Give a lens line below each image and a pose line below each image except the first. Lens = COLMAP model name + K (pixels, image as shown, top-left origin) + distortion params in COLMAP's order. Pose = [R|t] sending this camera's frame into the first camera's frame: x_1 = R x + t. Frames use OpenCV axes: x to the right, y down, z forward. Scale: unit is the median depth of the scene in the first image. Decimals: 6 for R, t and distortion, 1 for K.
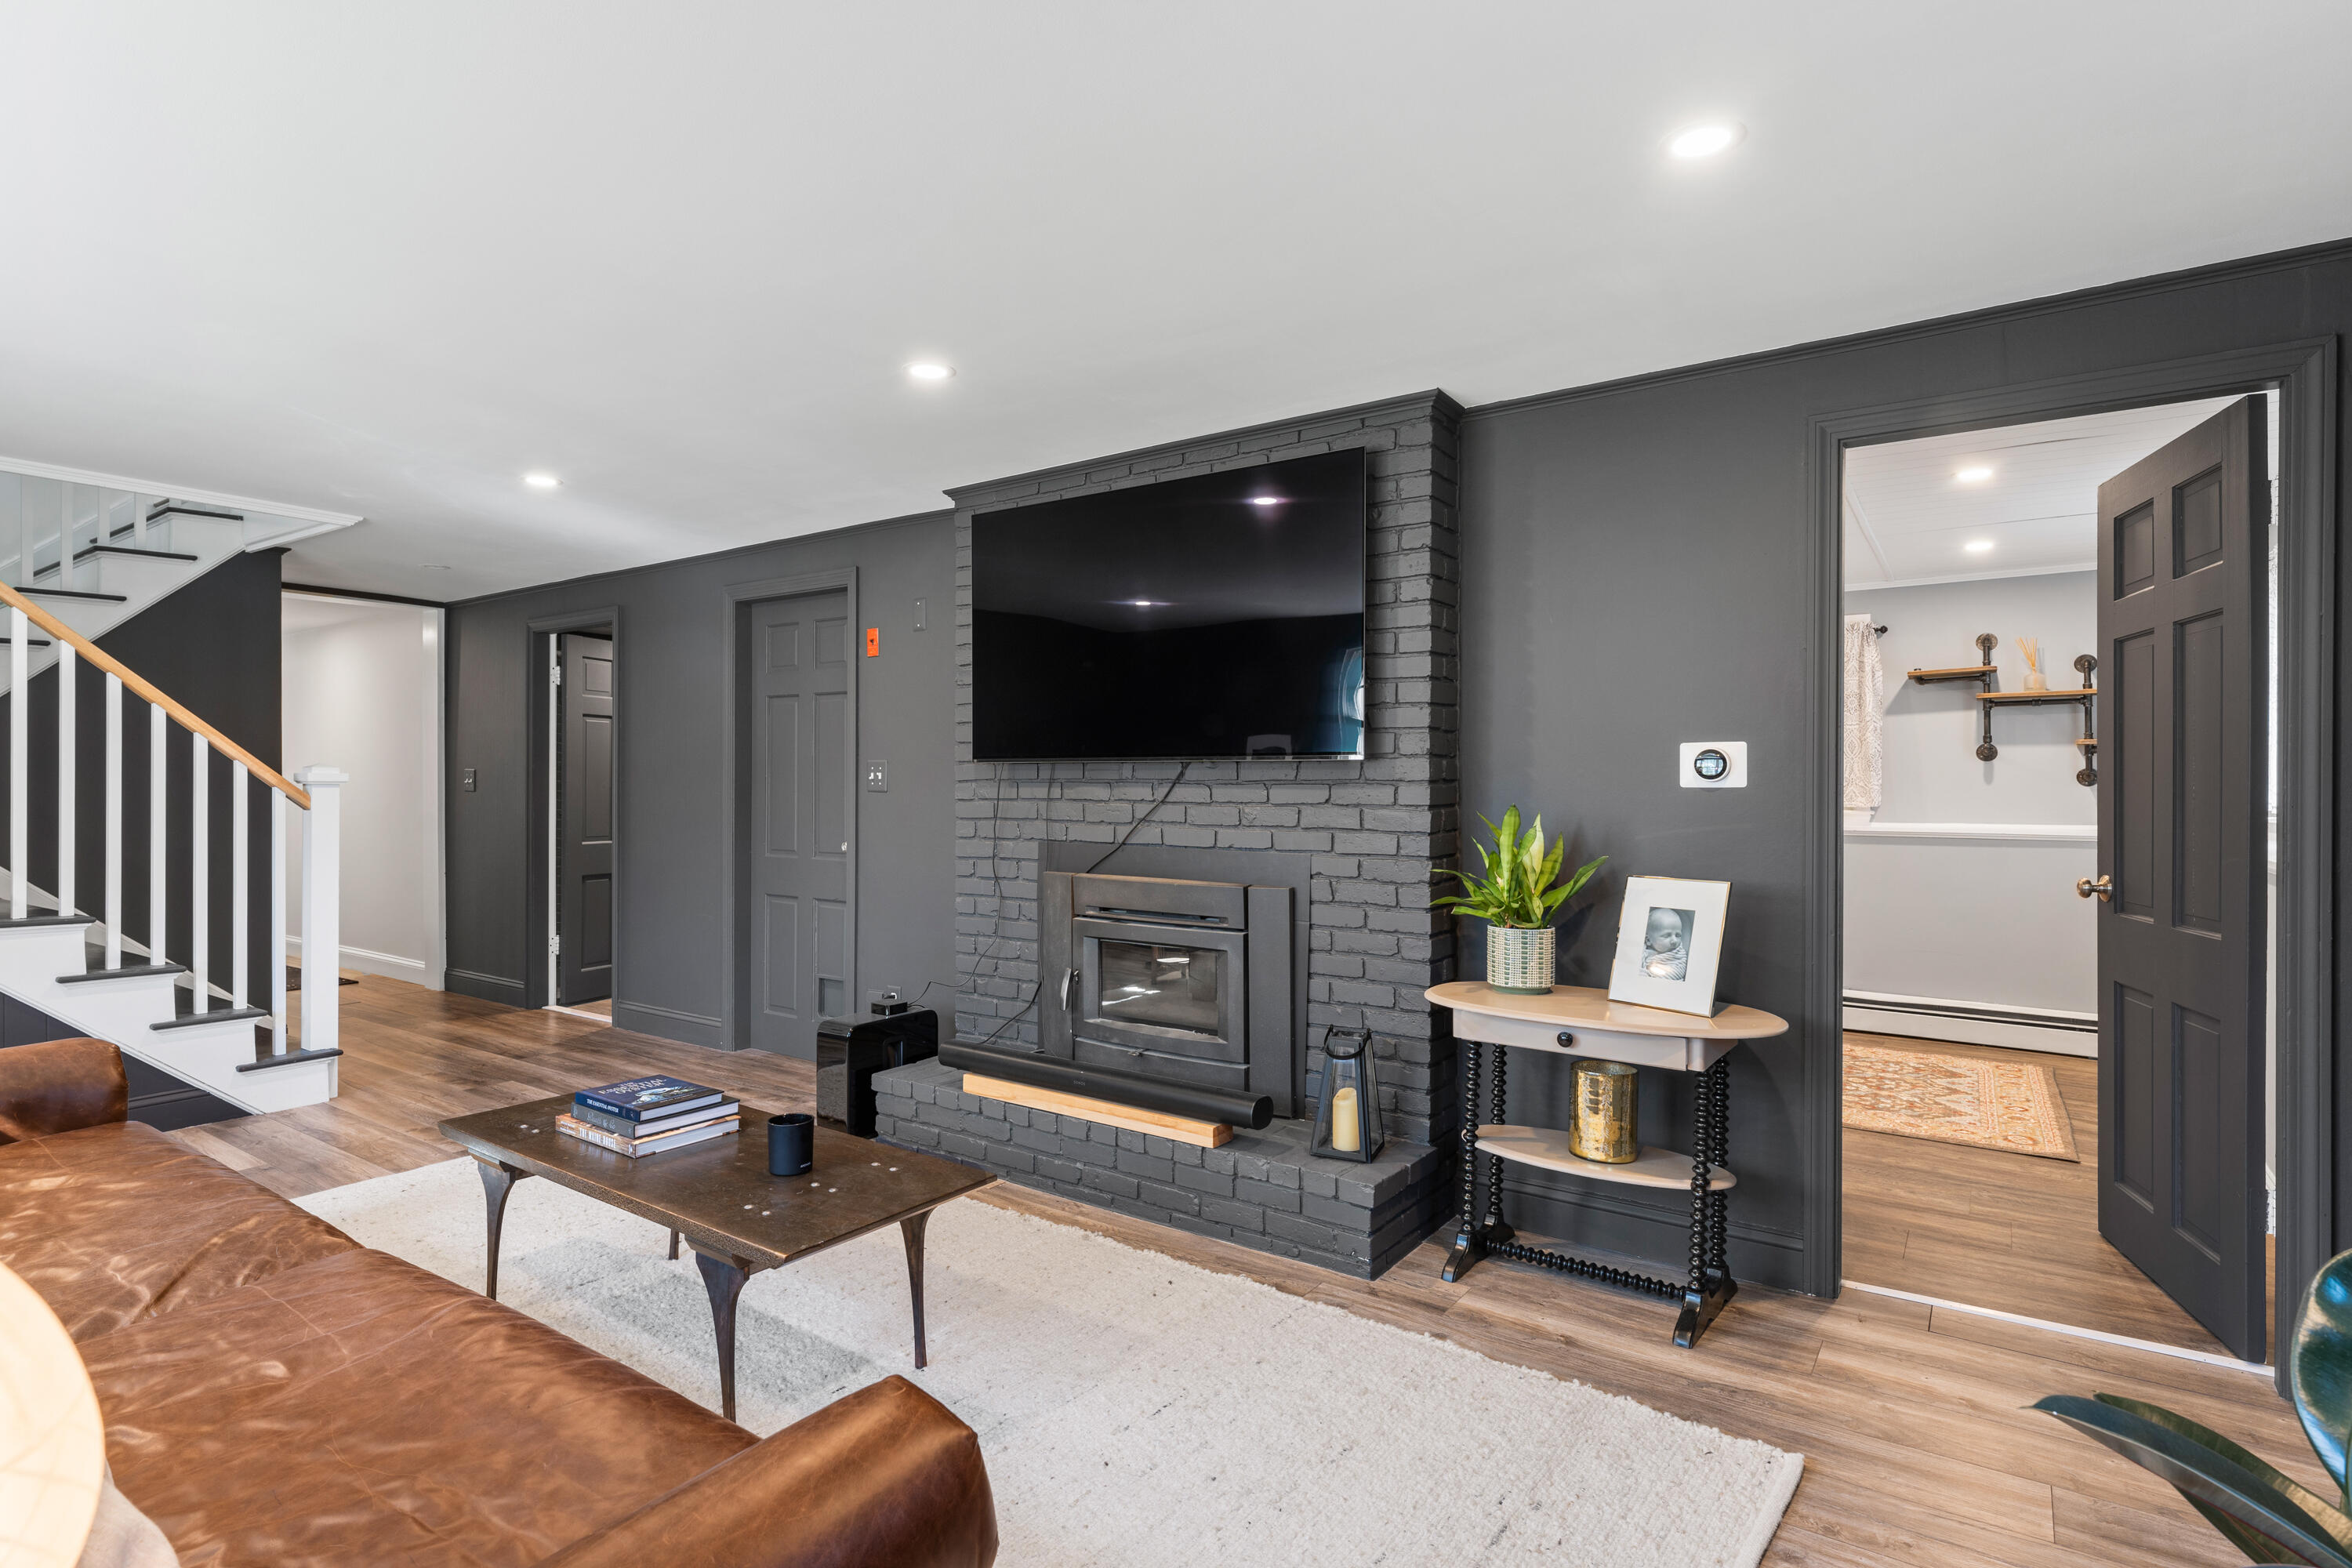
lens RADIAL K [[1173.2, 0, 1180.0], [0, 1173.2, 781.7], [0, 0, 1]] dist [0.000148, -0.000001]
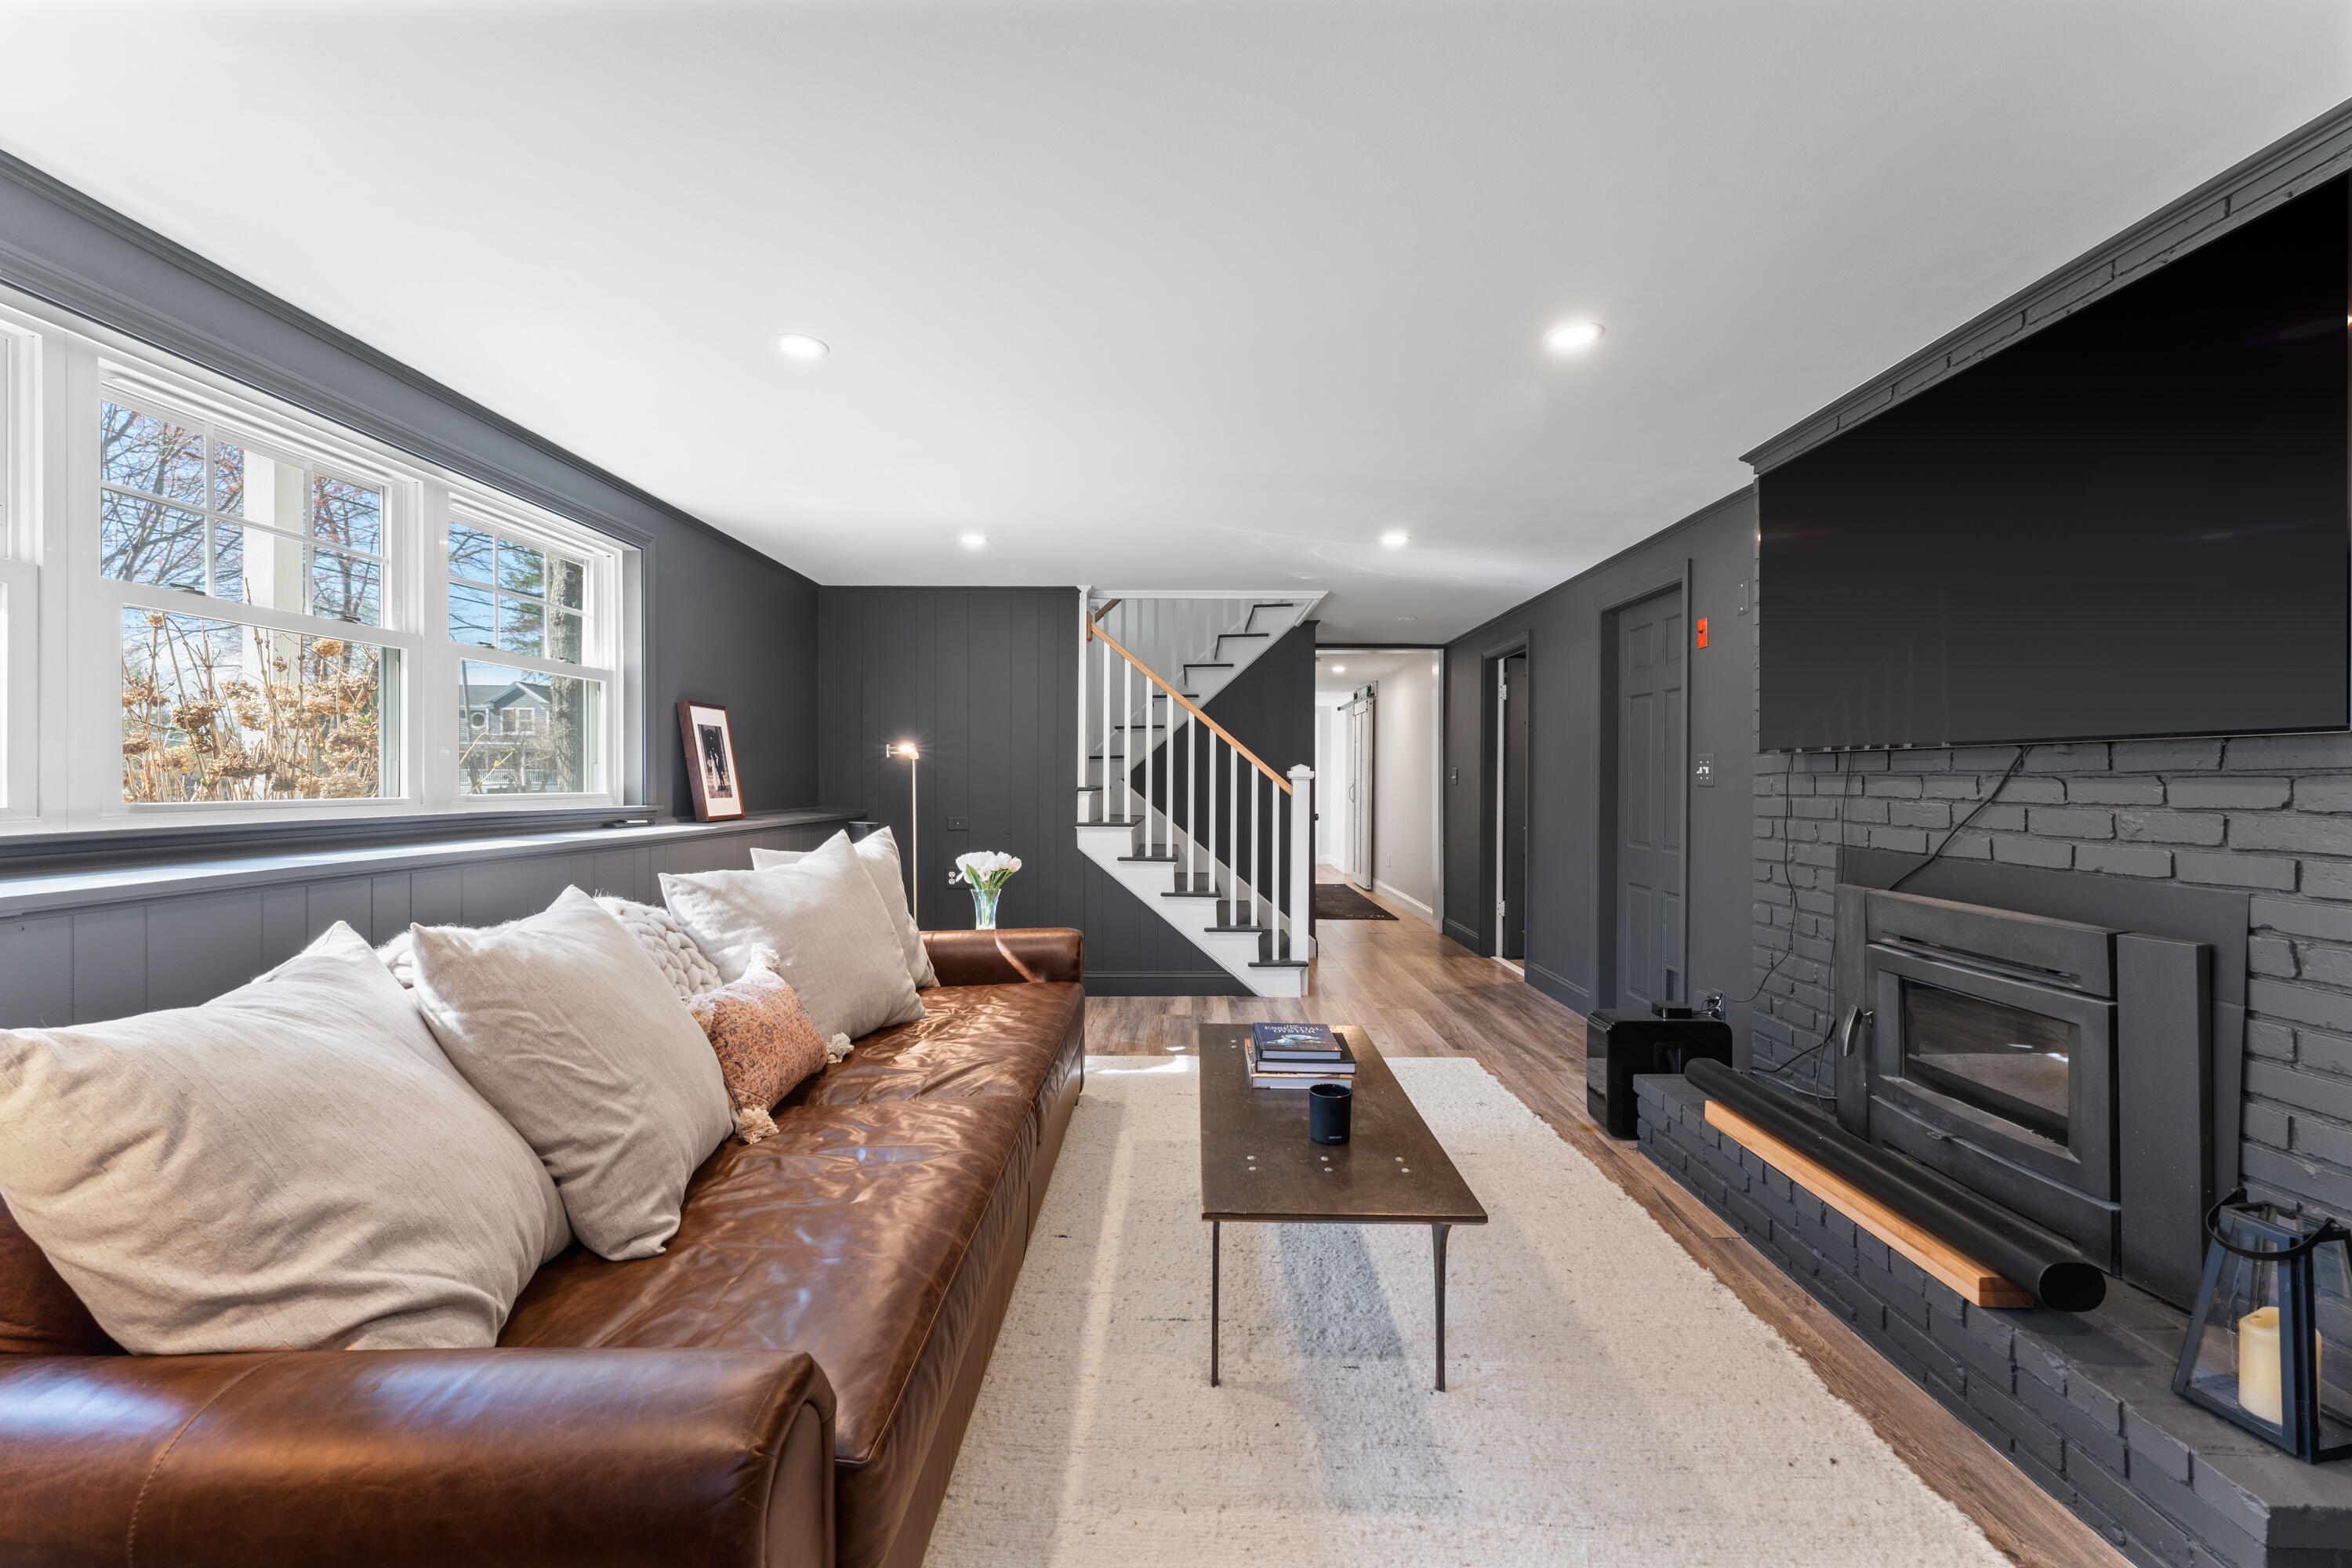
lens RADIAL K [[950.0, 0, 1164.8], [0, 950.0, 777.5], [0, 0, 1]] dist [-0.001084, -0.000612]
pose [[0.554348, -0.001565, -0.832284, 0.186221], [0.000481, 0.999999, -0.001560, 0.002862], [0.832285, 0.000465, 0.554348, 0.243237]]
